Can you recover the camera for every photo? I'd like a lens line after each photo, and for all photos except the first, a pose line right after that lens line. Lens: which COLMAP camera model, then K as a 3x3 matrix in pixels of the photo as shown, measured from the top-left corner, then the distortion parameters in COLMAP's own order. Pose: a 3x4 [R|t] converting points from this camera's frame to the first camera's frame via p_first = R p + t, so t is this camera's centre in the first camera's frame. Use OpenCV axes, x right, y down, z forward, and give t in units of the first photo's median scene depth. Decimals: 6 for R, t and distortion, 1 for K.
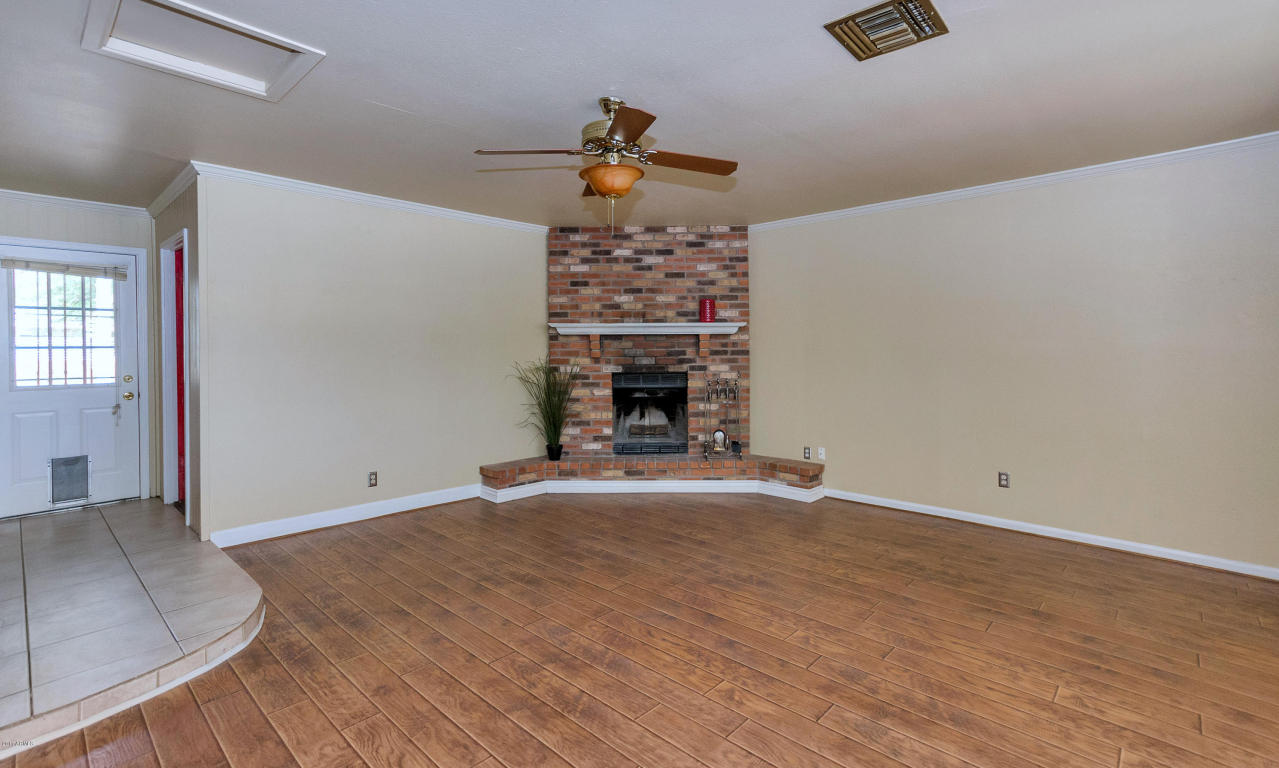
lens RADIAL K [[584.3, 0, 669.2], [0, 584.3, 349.7], [0, 0, 1]] dist [-0.003640, 0.005261]
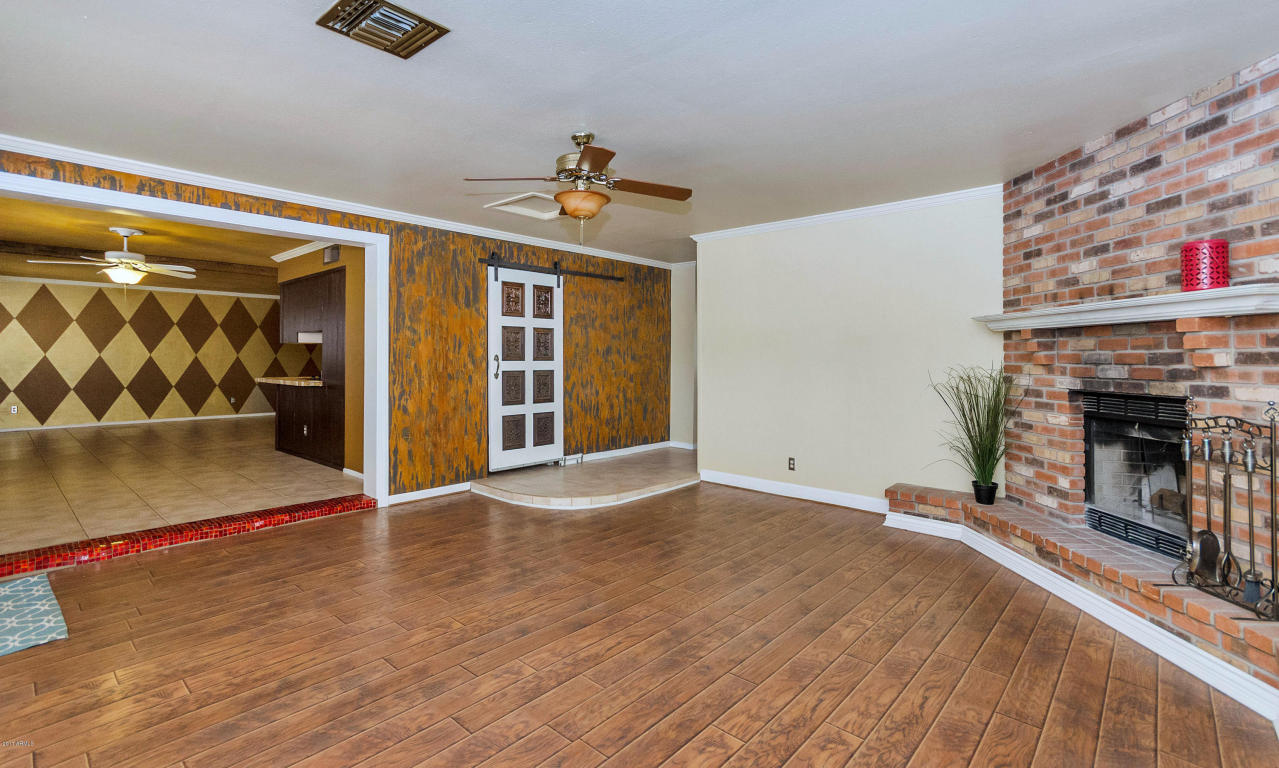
lens RADIAL K [[584.3, 0, 639.1], [0, 584.3, 354.4], [0, 0, 1]] dist [-0.003640, 0.005261]
pose [[-0.011791, 0.000541, -0.999930, 0.522604], [-0.000770, 1.000000, 0.000550, 0.002187], [0.999930, 0.000776, -0.011790, 0.554975]]
